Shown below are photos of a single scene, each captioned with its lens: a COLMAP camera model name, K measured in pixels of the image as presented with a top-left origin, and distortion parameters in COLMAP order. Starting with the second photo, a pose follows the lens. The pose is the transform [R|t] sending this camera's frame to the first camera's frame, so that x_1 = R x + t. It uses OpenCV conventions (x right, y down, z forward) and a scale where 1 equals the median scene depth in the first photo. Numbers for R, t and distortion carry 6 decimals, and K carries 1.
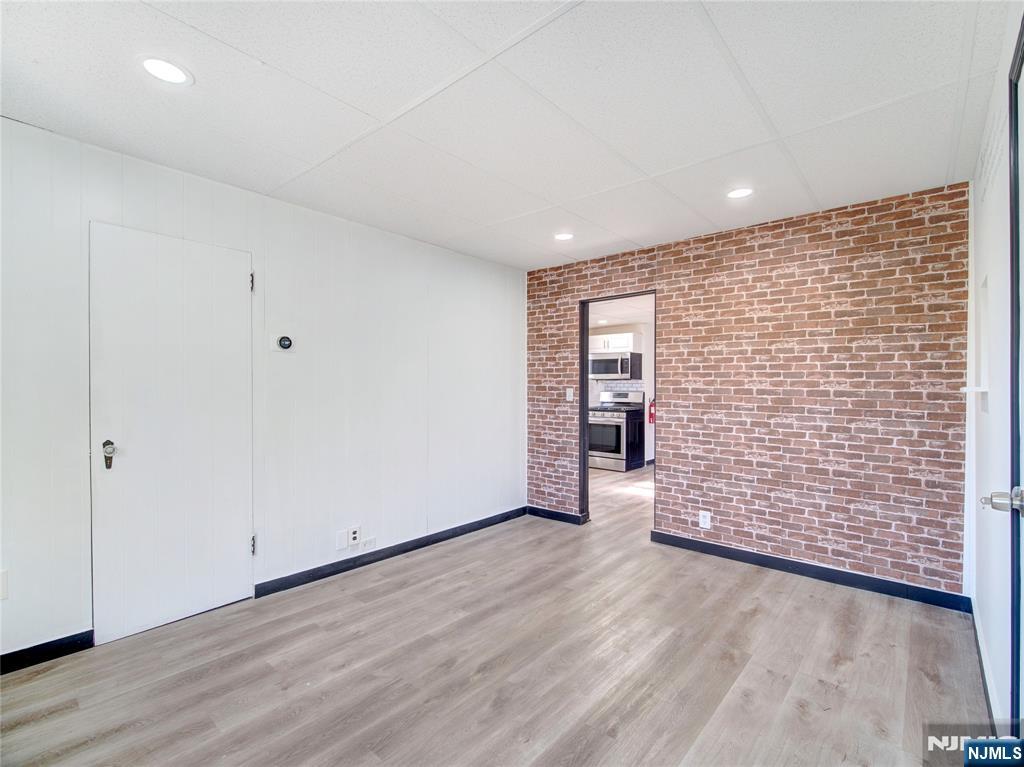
lens RADIAL K [[486.4, 0, 510.2], [0, 486.4, 388.4], [0, 0, 1]] dist [-0.000241, 0.000050]
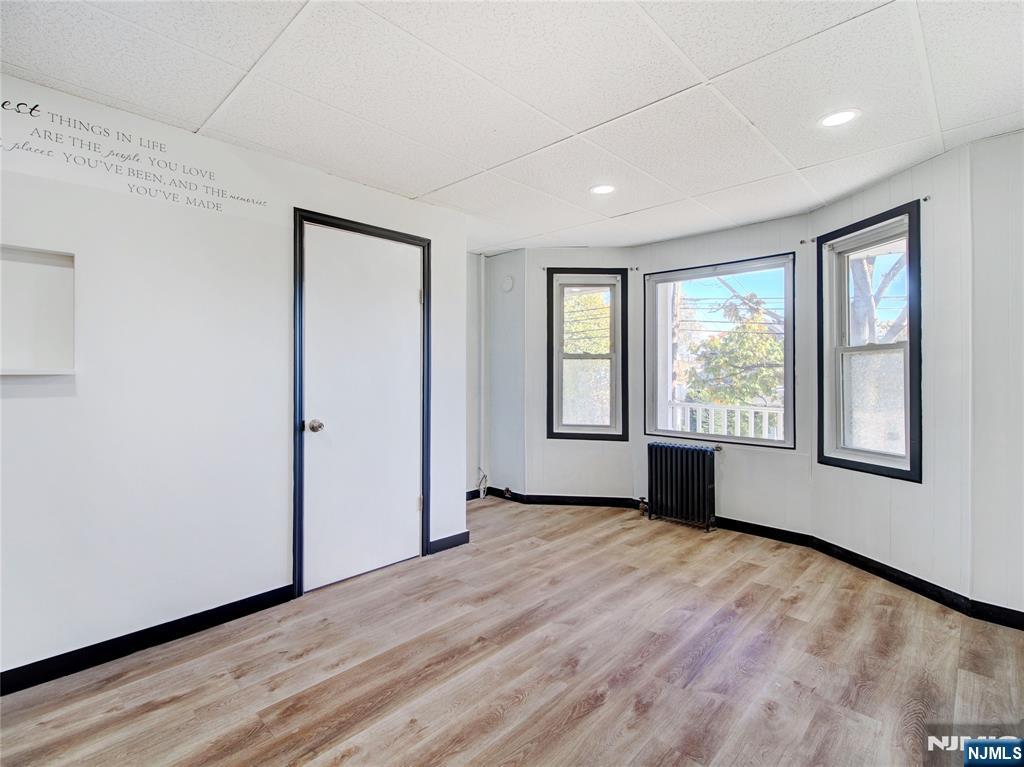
lens RADIAL K [[486.4, 0, 510.2], [0, 486.4, 388.4], [0, 0, 1]] dist [-0.000241, 0.000050]
pose [[-0.998926, -0.003181, 0.046217, 0.061694], [-0.001536, 0.999365, 0.035588, -0.000650], [-0.046301, 0.035479, -0.998297, 1.907120]]
